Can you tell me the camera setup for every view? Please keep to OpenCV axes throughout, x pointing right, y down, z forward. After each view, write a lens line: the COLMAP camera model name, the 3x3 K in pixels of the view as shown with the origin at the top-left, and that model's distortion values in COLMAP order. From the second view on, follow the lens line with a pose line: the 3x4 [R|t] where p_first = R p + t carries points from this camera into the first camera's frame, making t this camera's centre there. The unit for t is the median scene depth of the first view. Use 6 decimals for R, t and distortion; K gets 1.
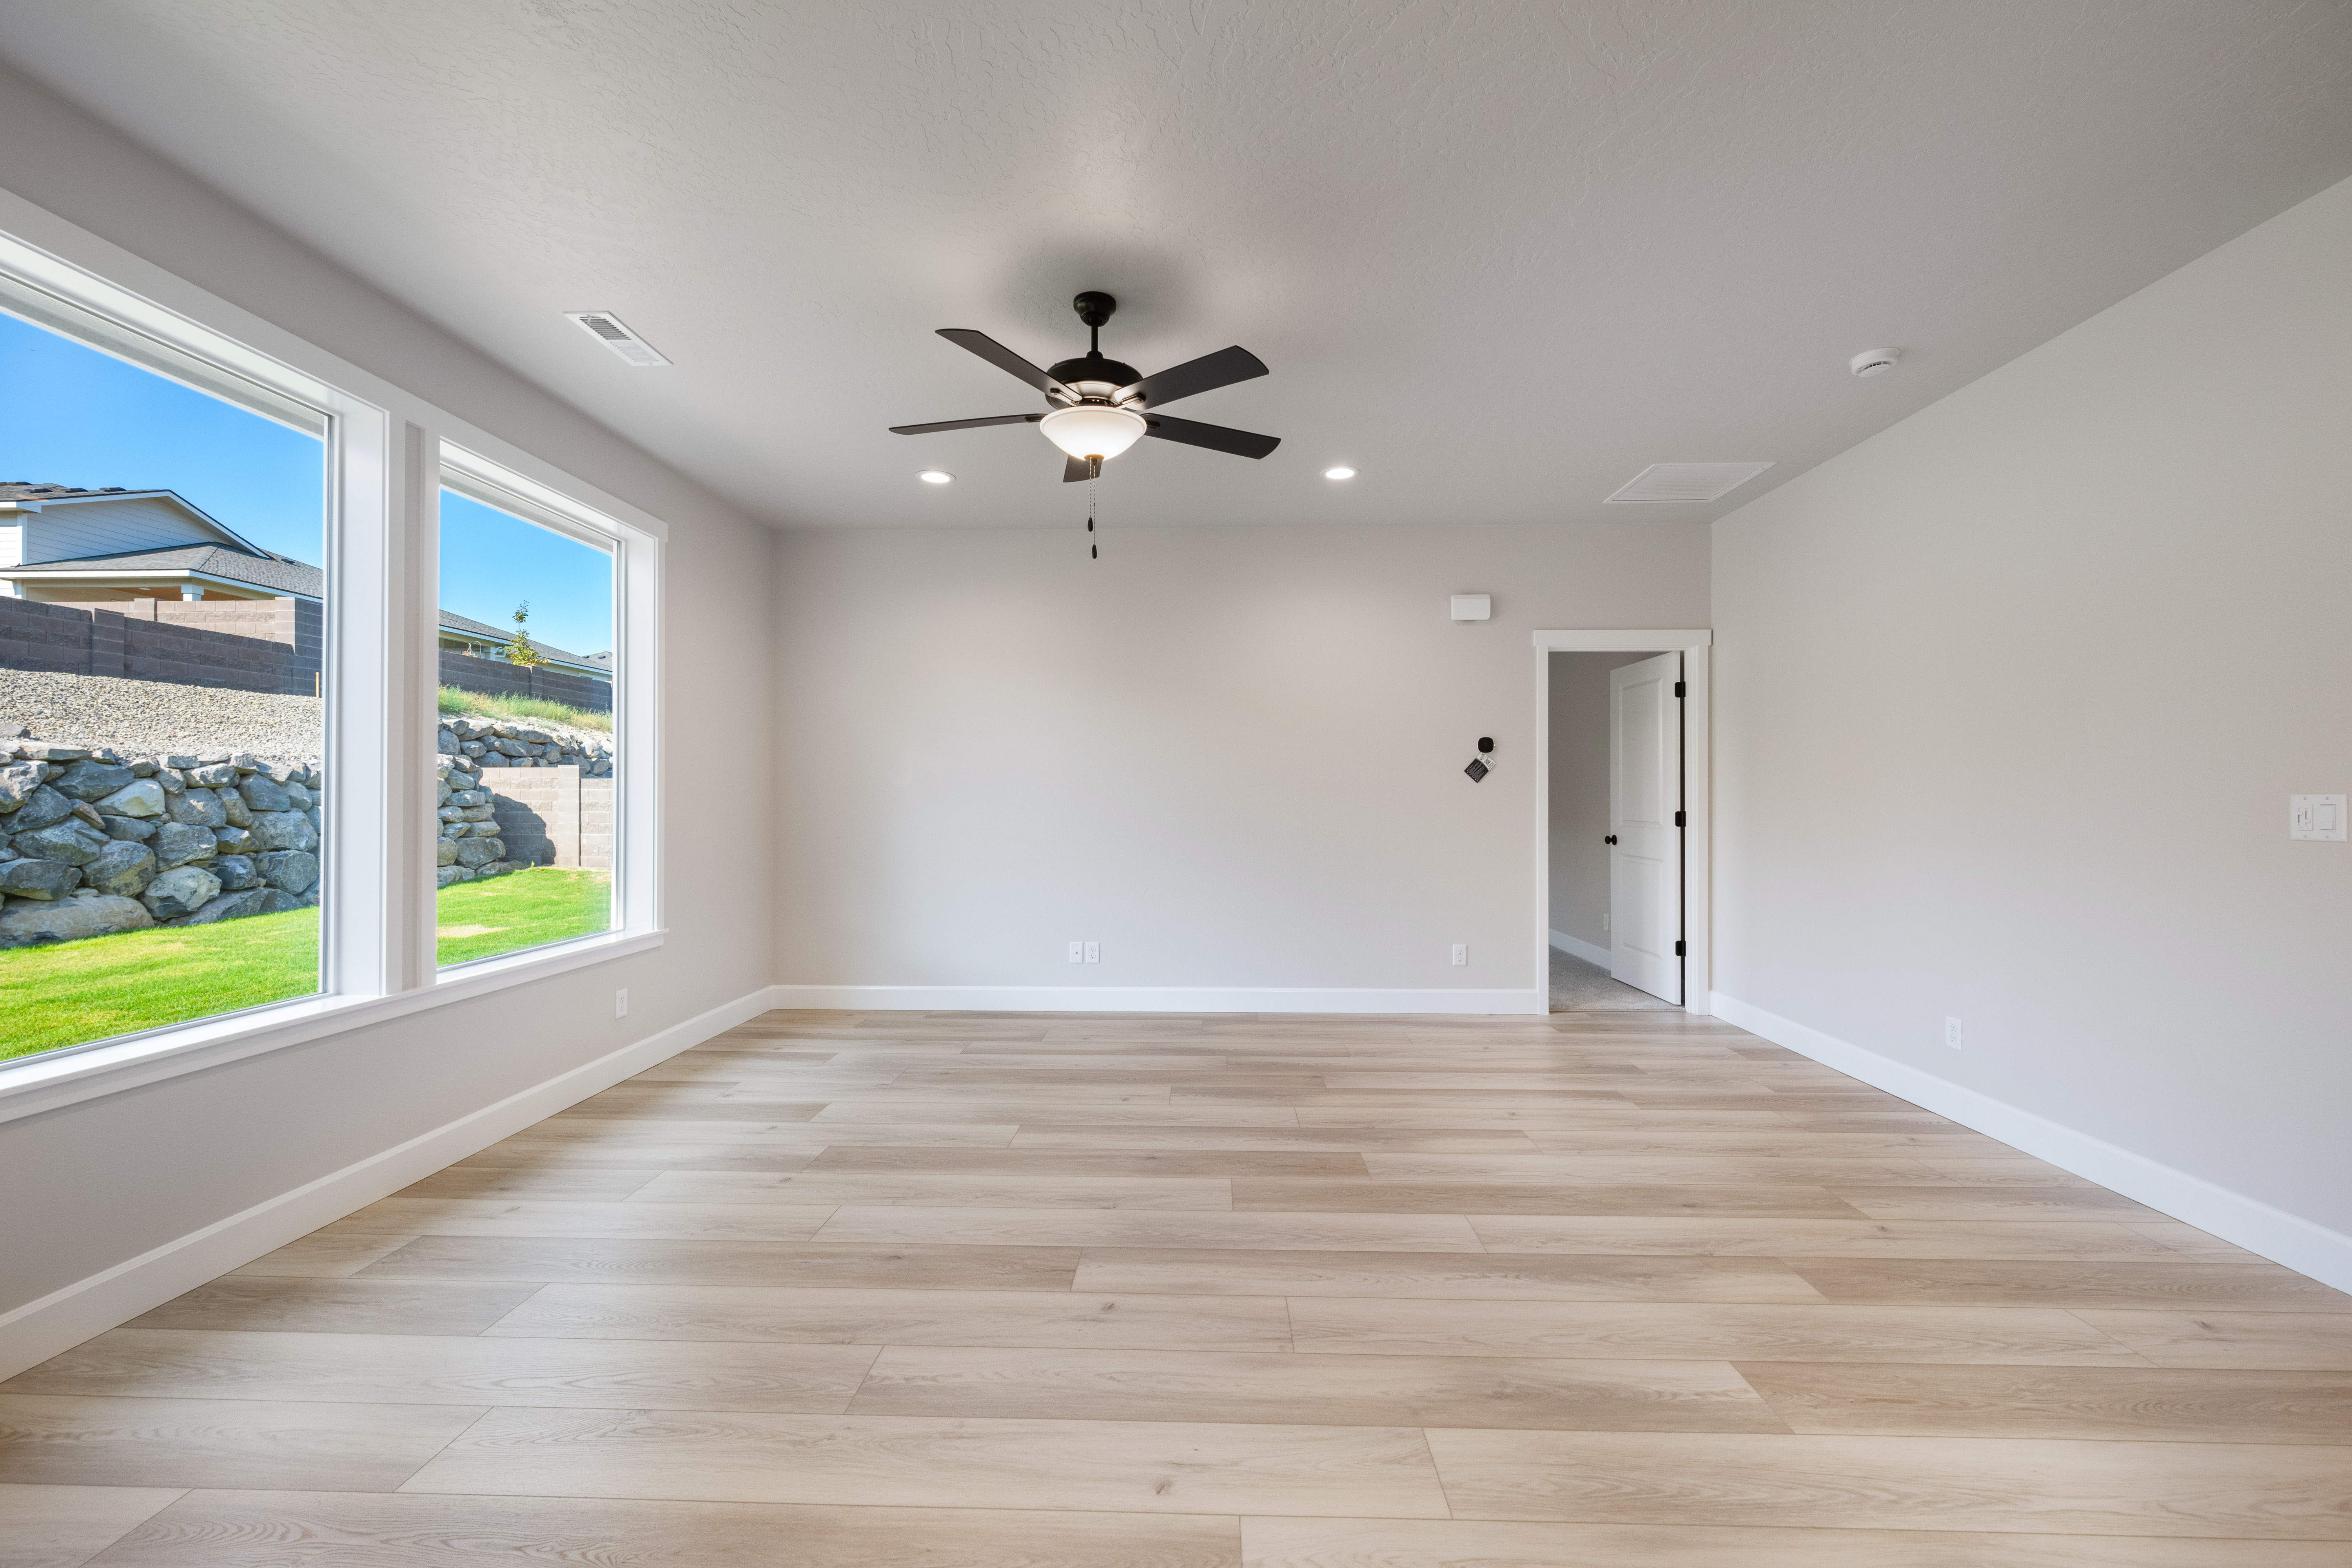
lens RADIAL K [[913.4, 0, 1181.6], [0, 913.4, 792.1], [0, 0, 1]] dist [-0.001478, 0.000057]
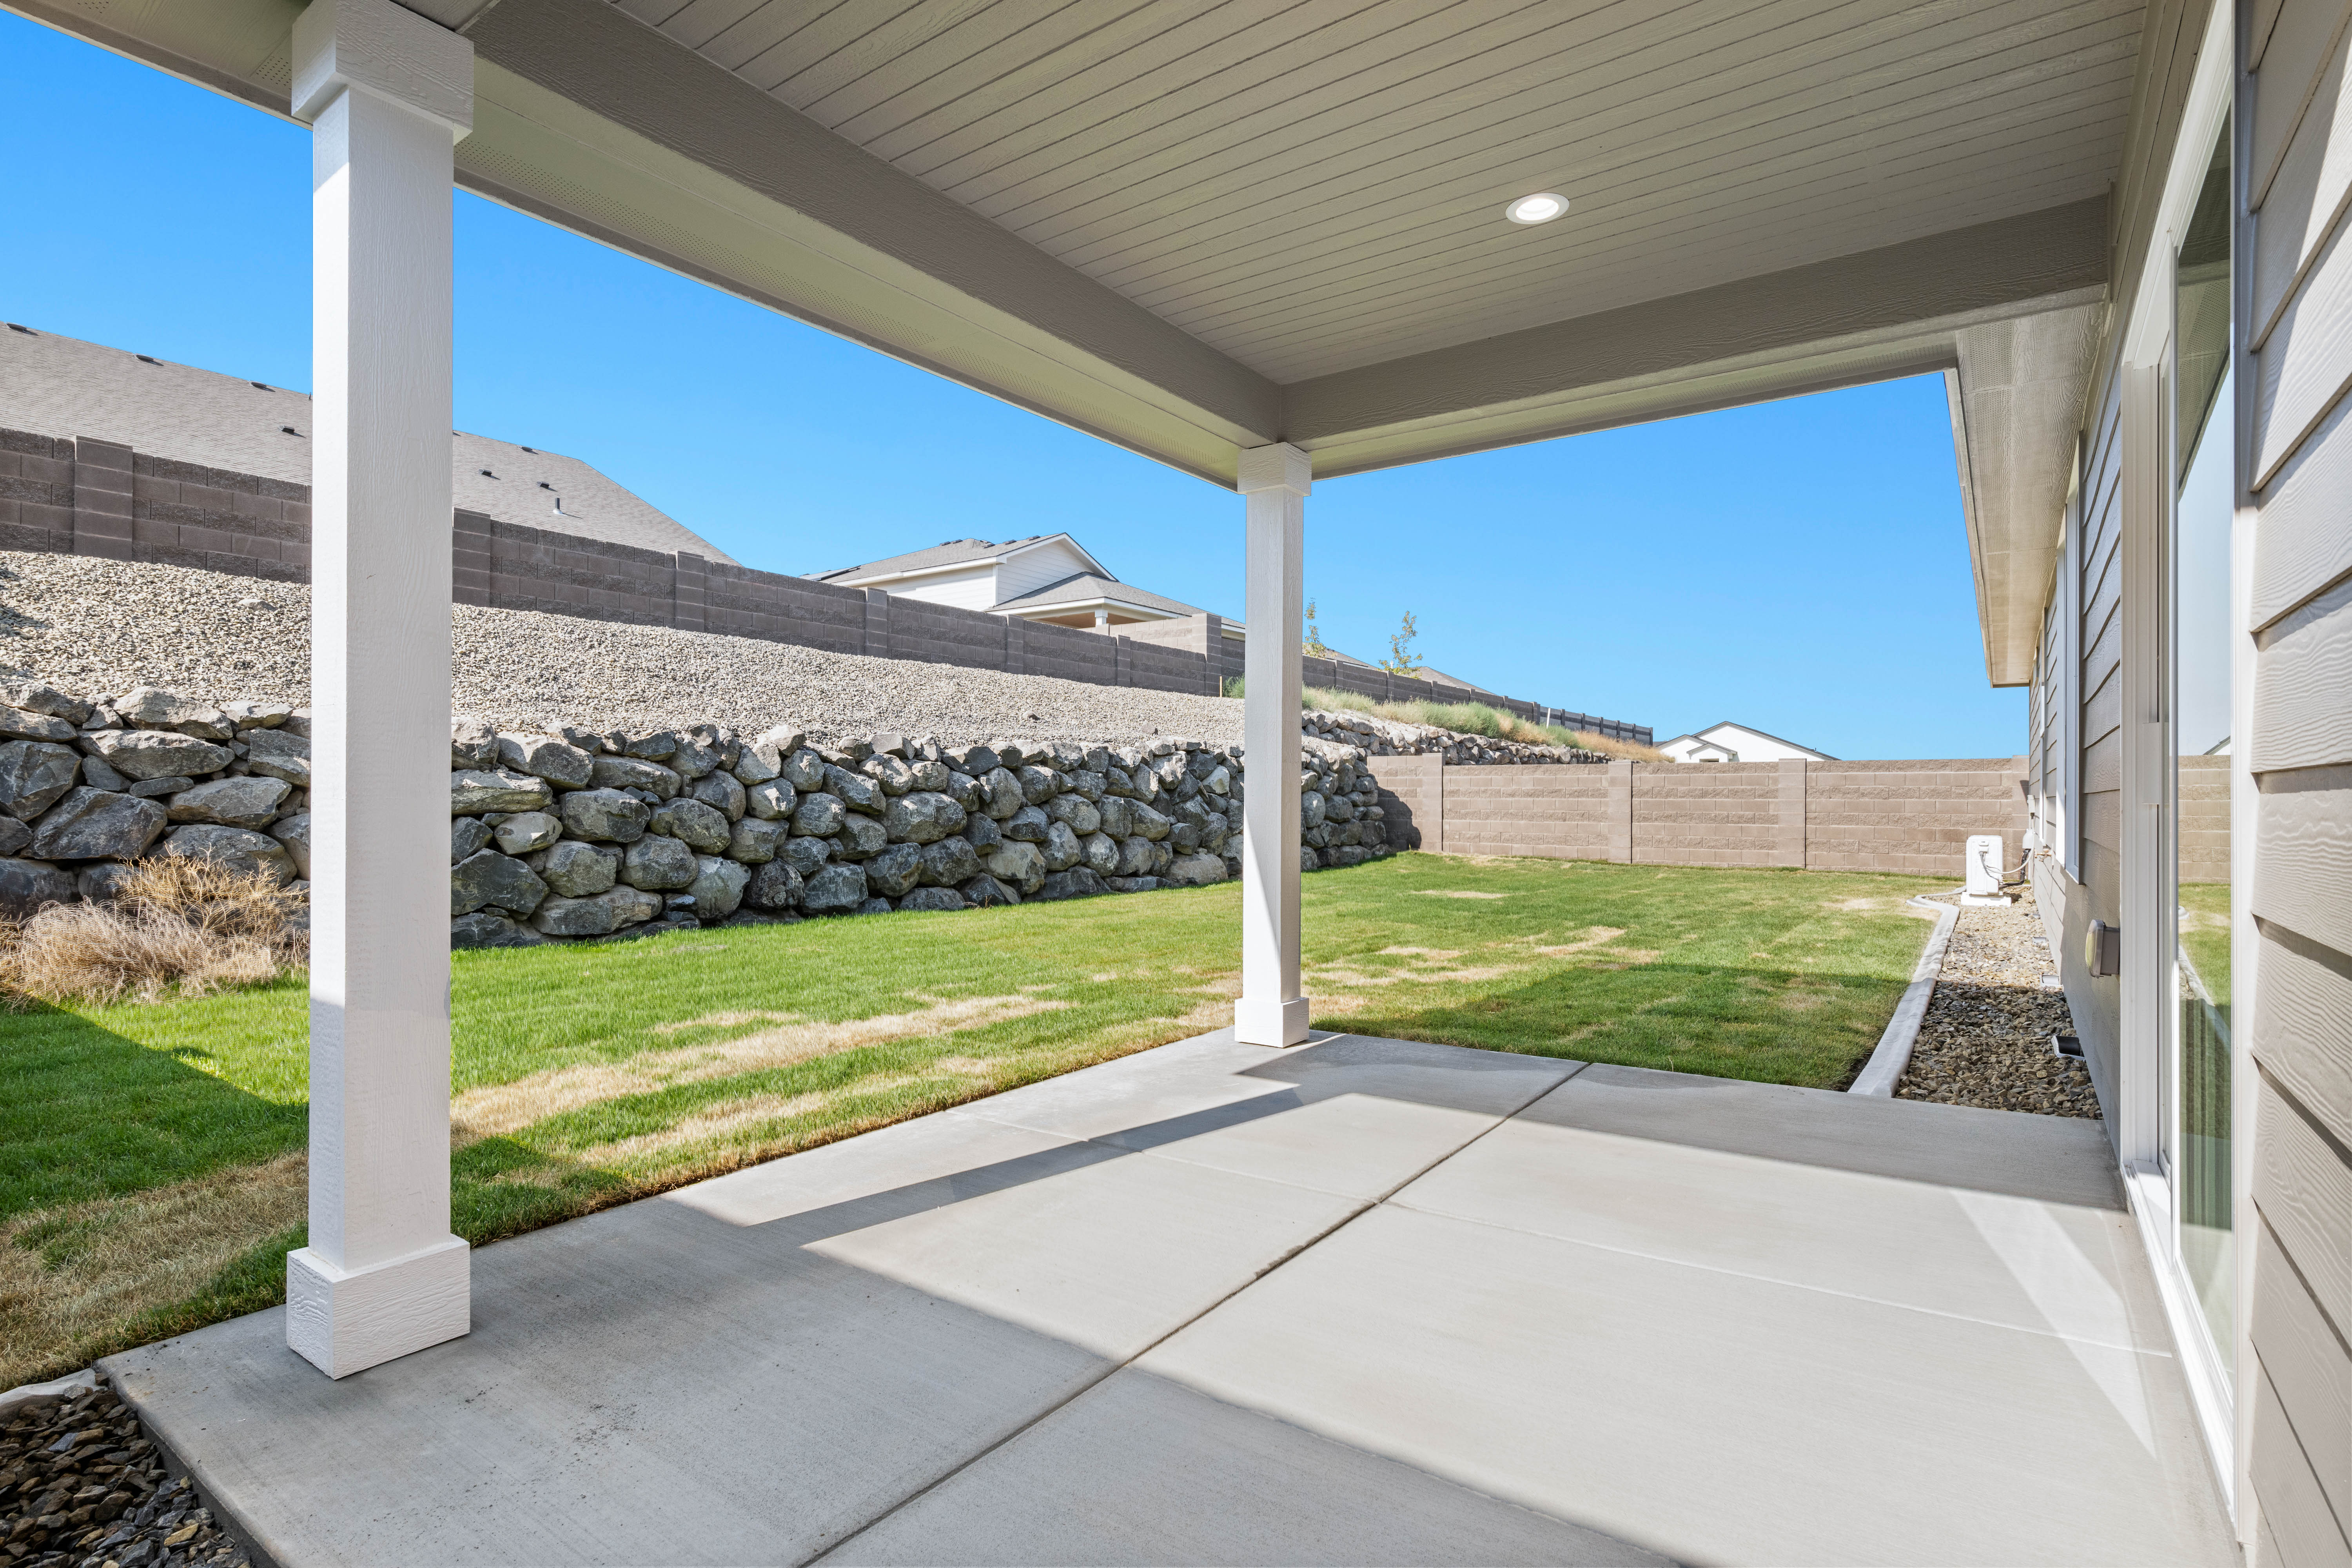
lens RADIAL K [[1169.6, 0, 1190.4], [0, 1169.6, 796.9], [0, 0, 1]] dist [0.003969, 0.000178]
pose [[0.834344, -0.000466, -0.551244, -0.190835], [0.000636, 1.000000, 0.000117, 0.021599], [0.551244, -0.000448, 0.834344, -0.276823]]
